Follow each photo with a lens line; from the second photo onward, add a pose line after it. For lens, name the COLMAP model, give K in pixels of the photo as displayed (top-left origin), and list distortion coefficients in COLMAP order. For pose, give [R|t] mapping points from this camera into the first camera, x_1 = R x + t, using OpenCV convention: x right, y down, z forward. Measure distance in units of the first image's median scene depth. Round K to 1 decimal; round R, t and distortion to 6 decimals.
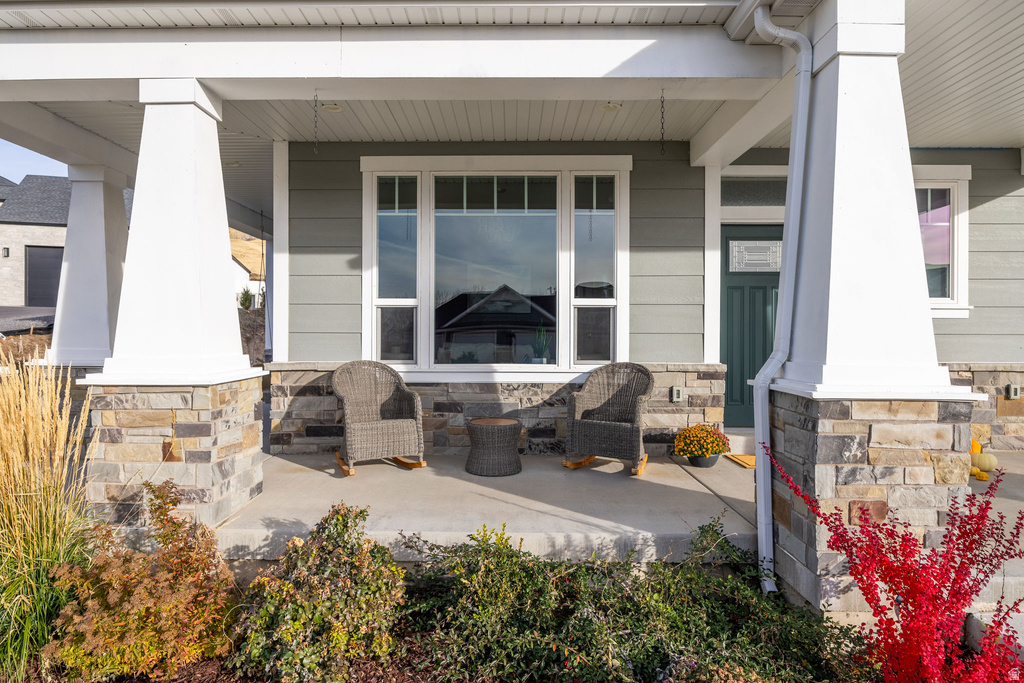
lens RADIAL K [[592.4, 0, 512.0], [0, 592.4, 341.5], [0, 0, 1]] dist [-0.004634, -0.000525]
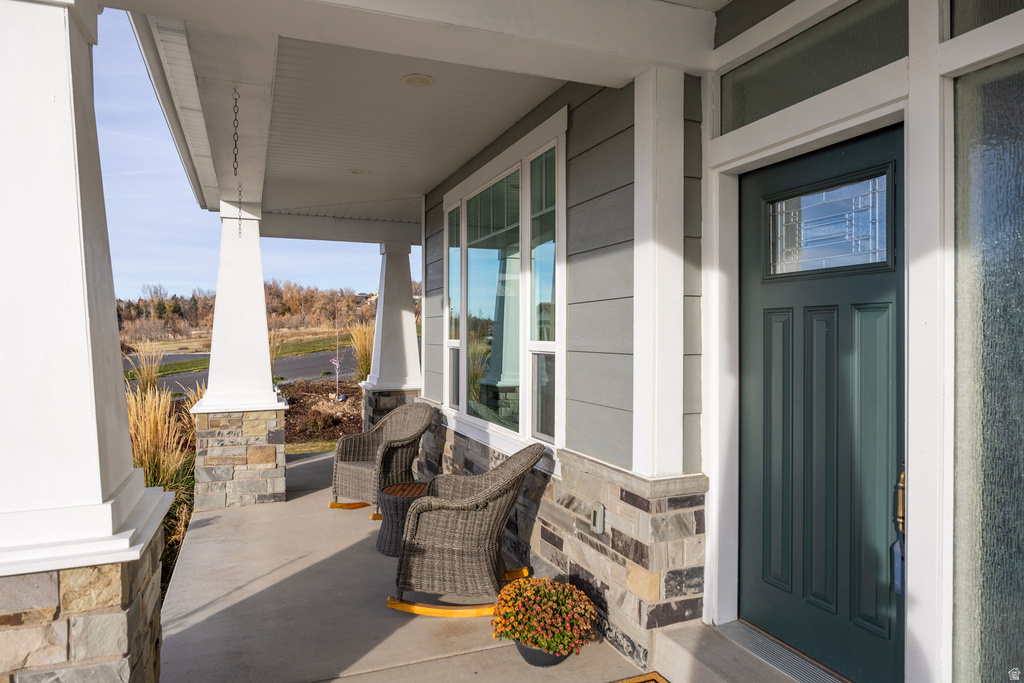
lens RADIAL K [[662.3, 0, 512.0], [0, 662.3, 341.5], [0, 0, 1]] dist [-0.001386, -0.000129]
pose [[0.366579, 0.008415, -0.930349, 0.811880], [-0.009476, 0.999941, 0.005311, -0.075621], [0.930339, 0.006869, 0.366637, 0.701540]]
